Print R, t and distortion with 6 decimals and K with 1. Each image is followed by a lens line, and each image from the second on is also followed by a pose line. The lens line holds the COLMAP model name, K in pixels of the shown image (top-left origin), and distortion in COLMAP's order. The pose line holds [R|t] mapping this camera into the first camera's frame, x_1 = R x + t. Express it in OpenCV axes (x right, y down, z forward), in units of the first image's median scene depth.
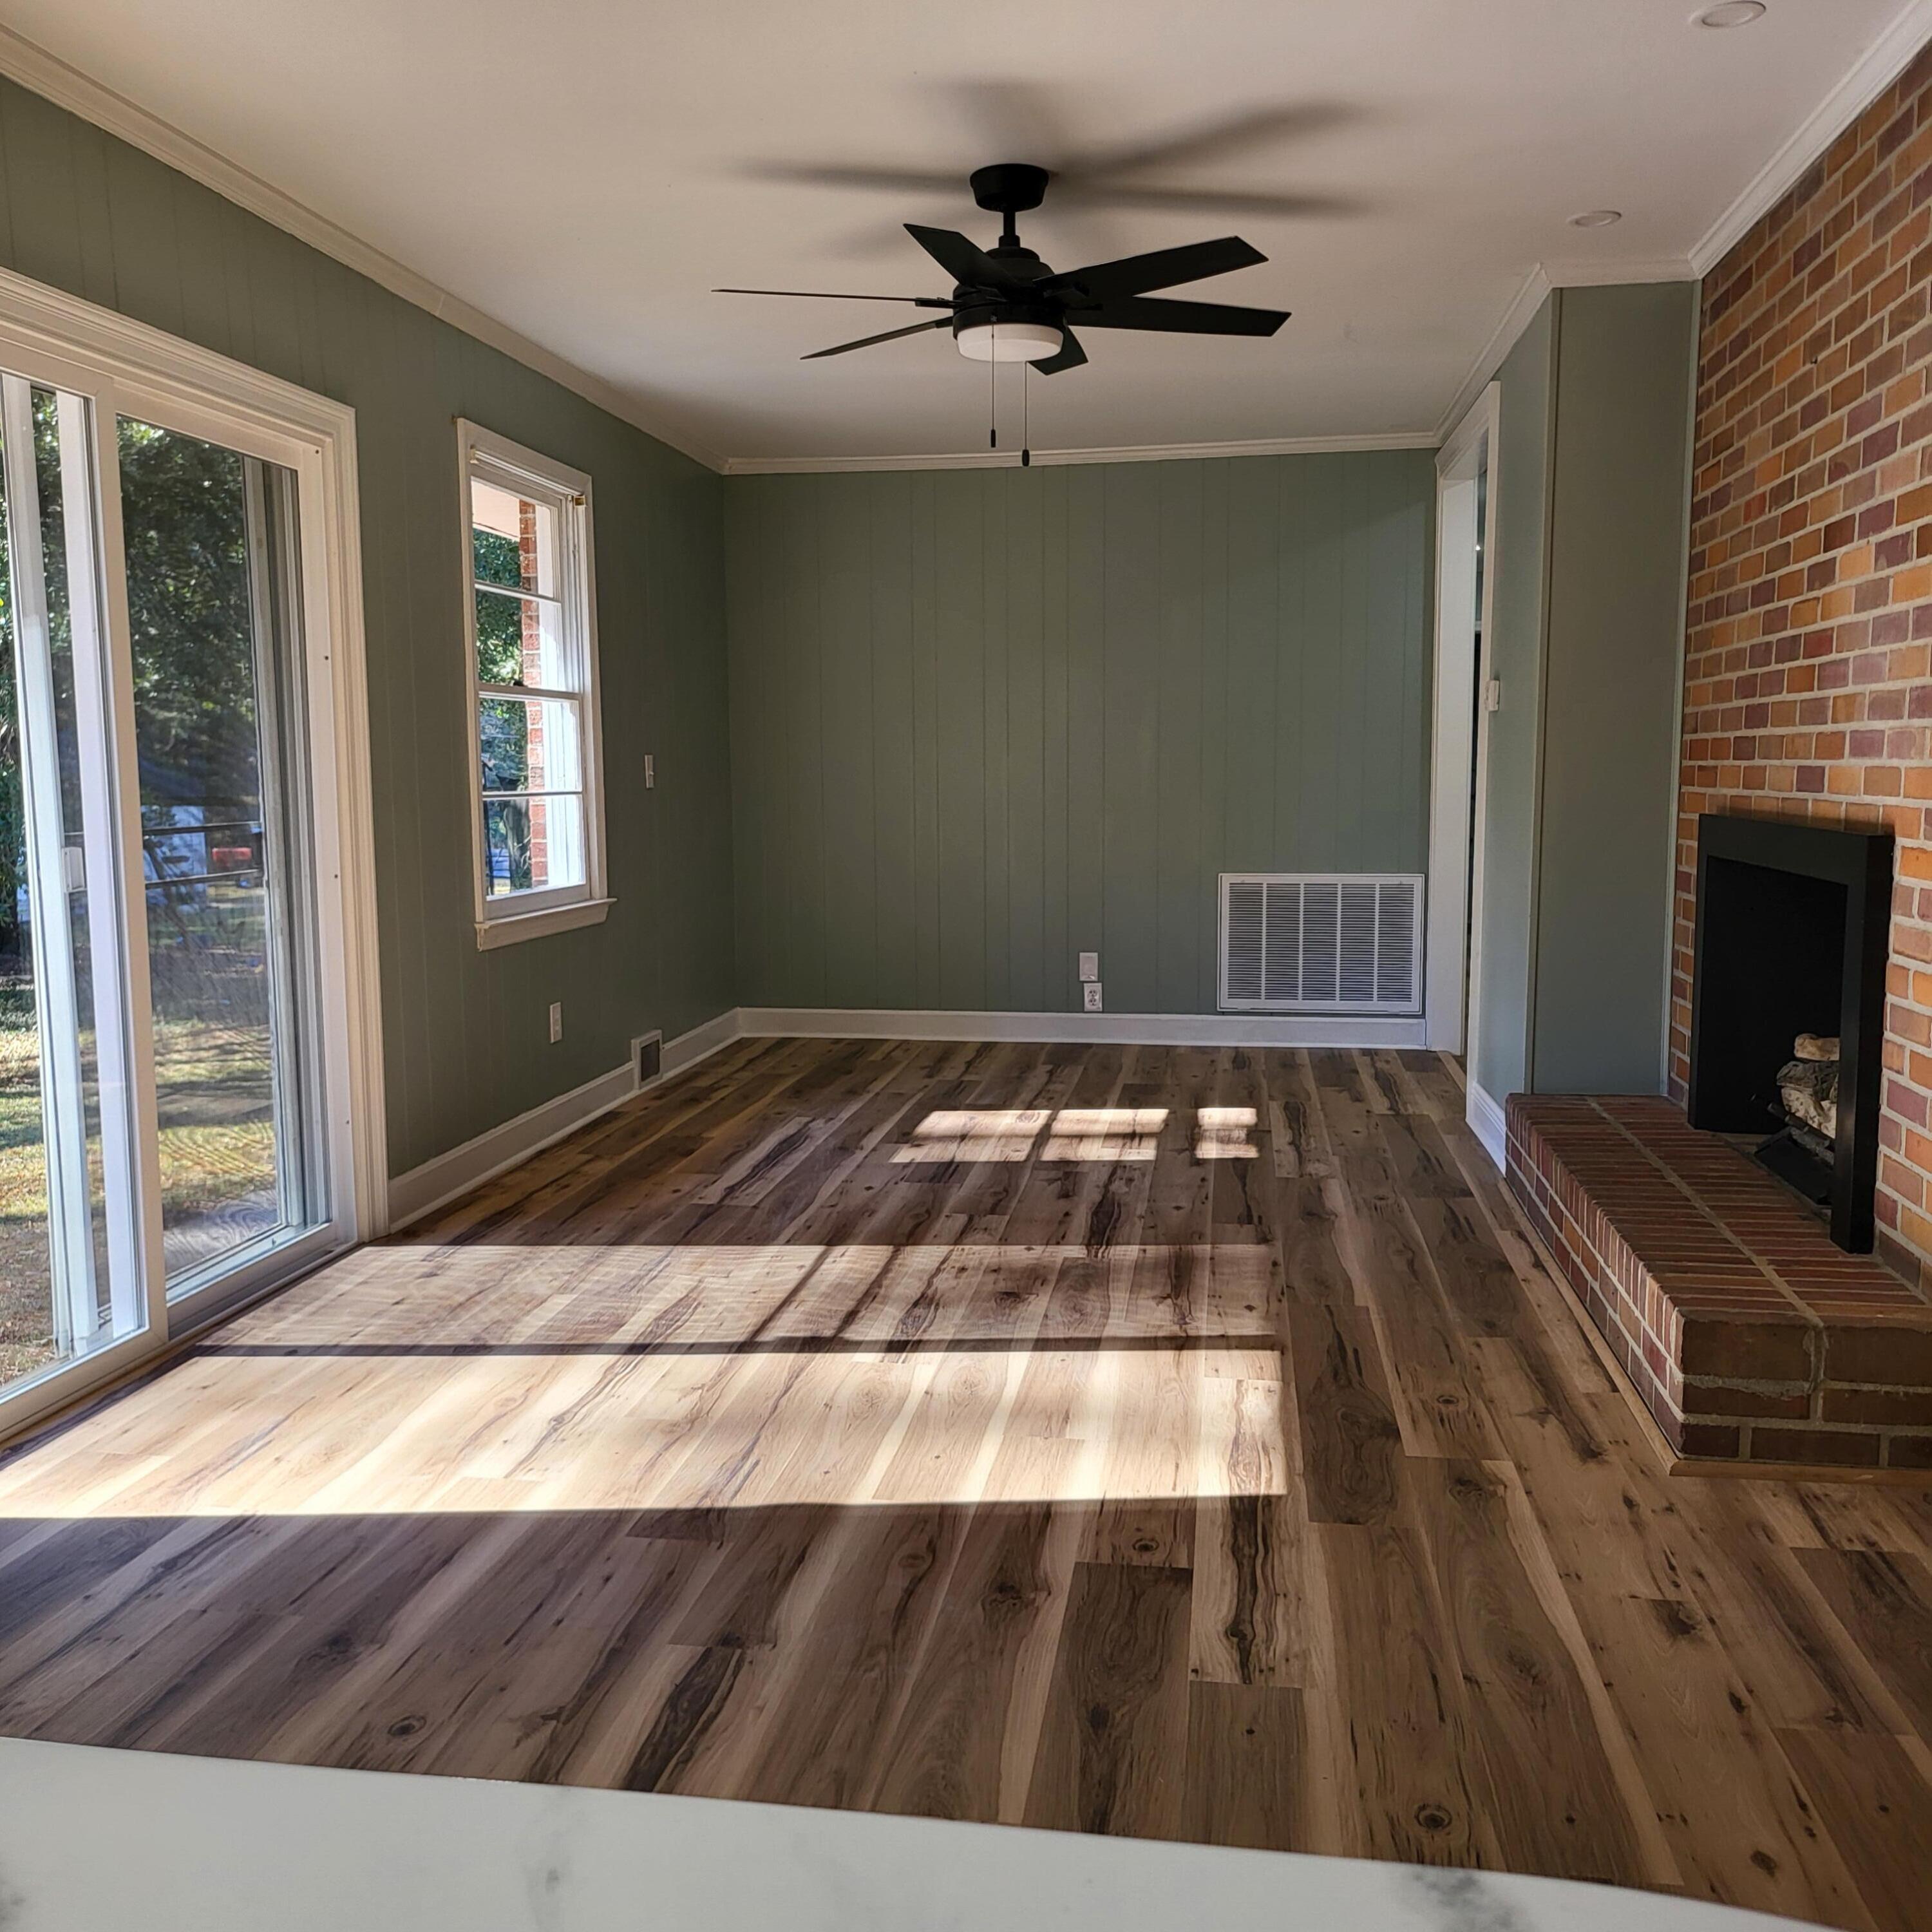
lens RADIAL K [[1830.8, 0, 965.5], [0, 1830.8, 969.2], [0, 0, 1]] dist [0.019232, 0.000000]
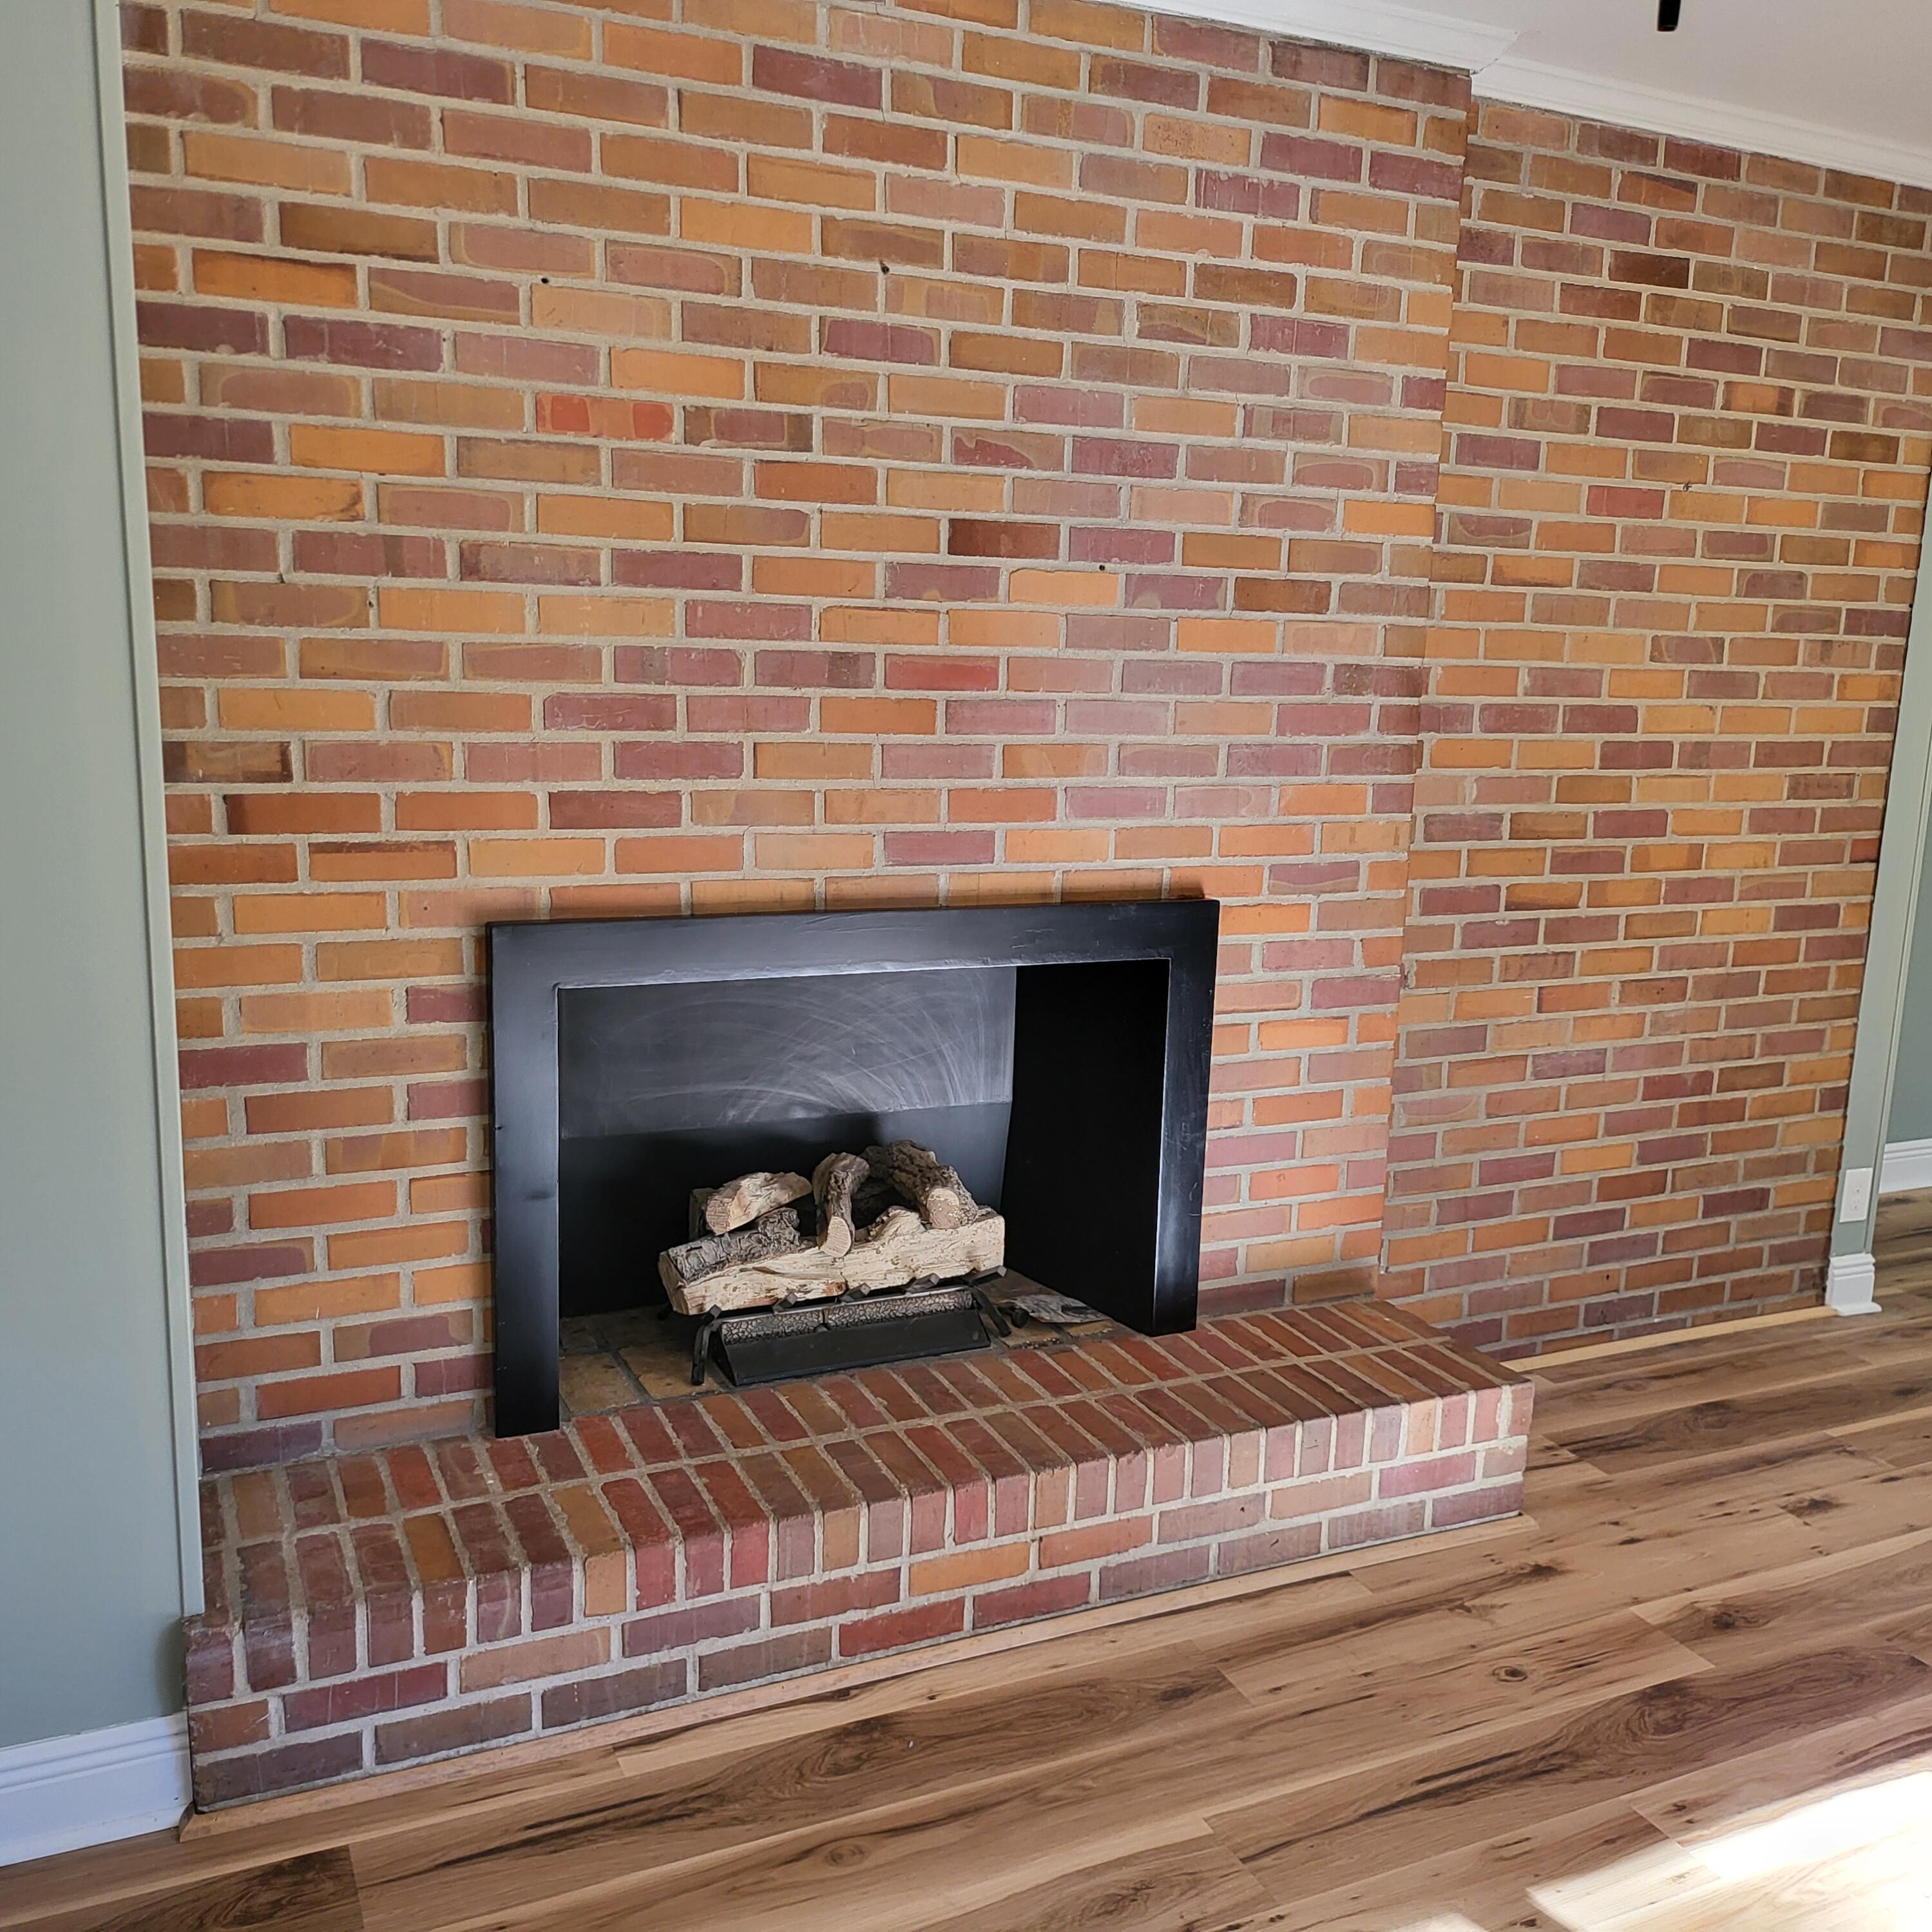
lens RADIAL K [[1830.8, 0, 965.3], [0, 1830.8, 968.1], [0, 0, 1]] dist [0.019232, 0.000000]
pose [[-0.548626, -0.160797, 0.820459, -0.204863], [0.071670, 0.968674, 0.237769, -0.260066], [-0.832990, 0.189249, -0.519916, 1.537415]]
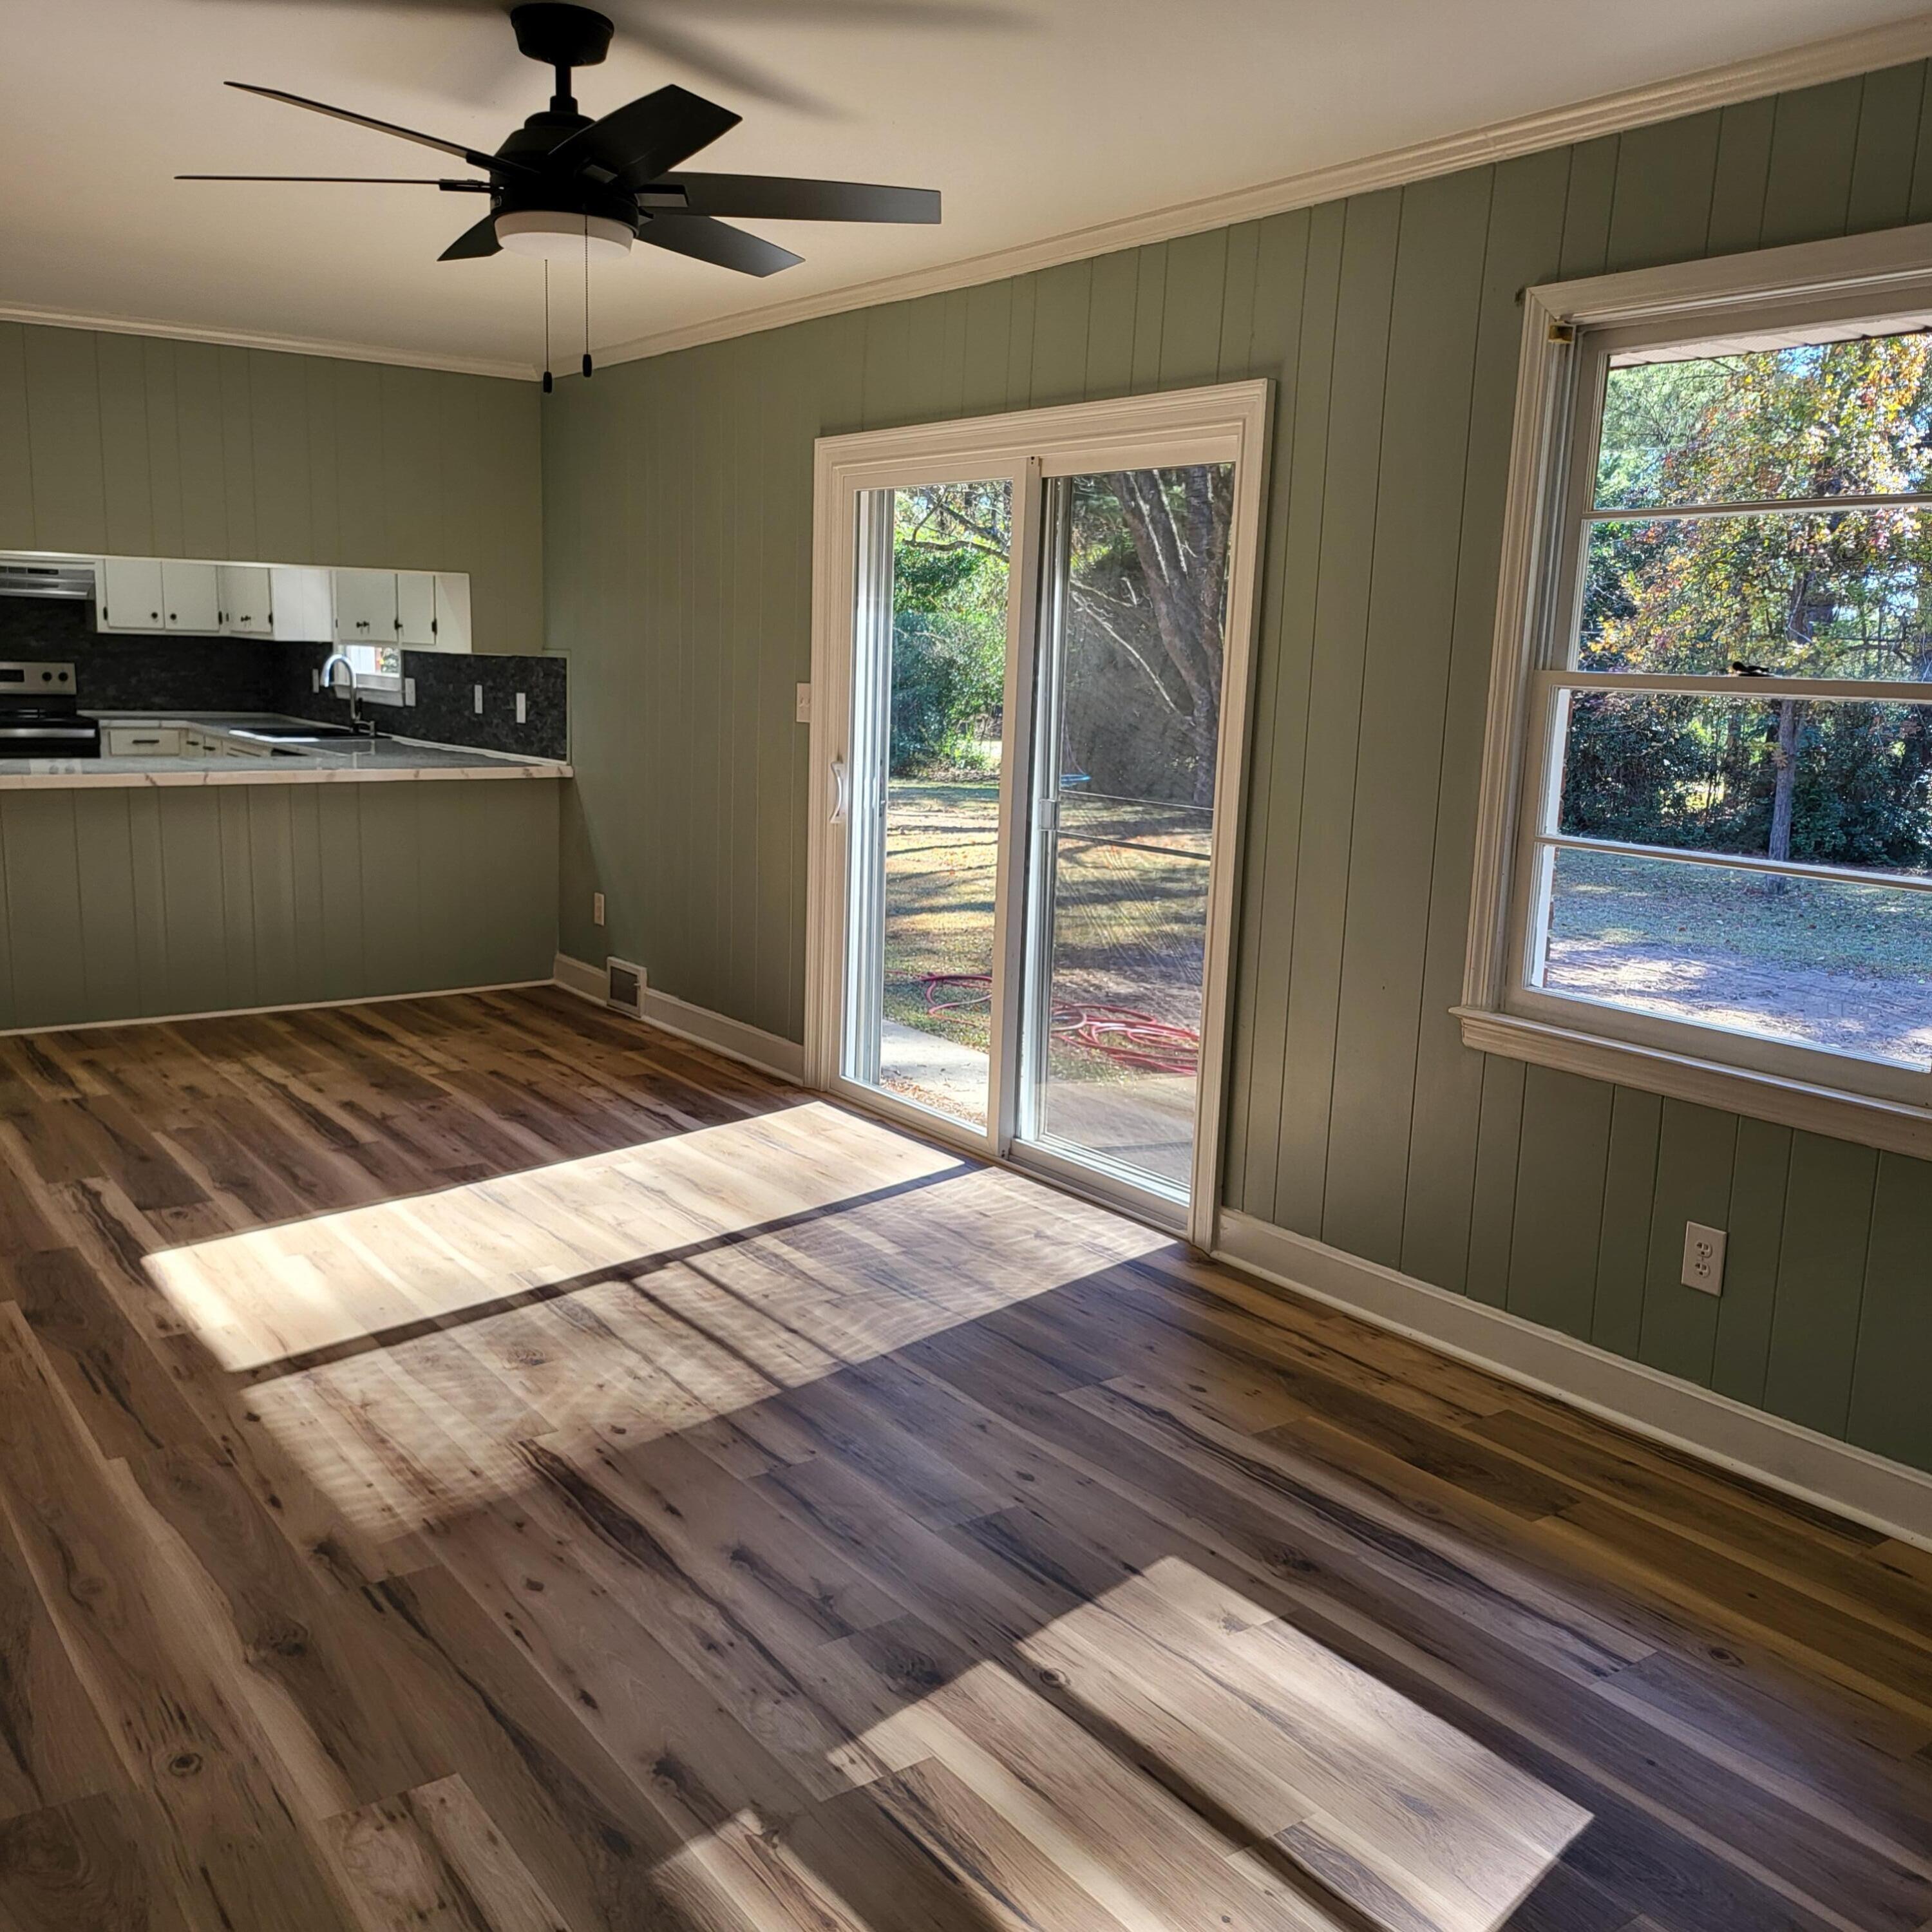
lens RADIAL K [[1830.8, 0, 970.2], [0, 1830.8, 968.1], [0, 0, 1]] dist [0.019232, 0.000000]
pose [[-0.715093, 0.104459, -0.691181, 0.560130], [-0.106324, 0.961014, 0.255241, -0.305507], [0.690896, 0.256010, -0.676107, 2.031987]]
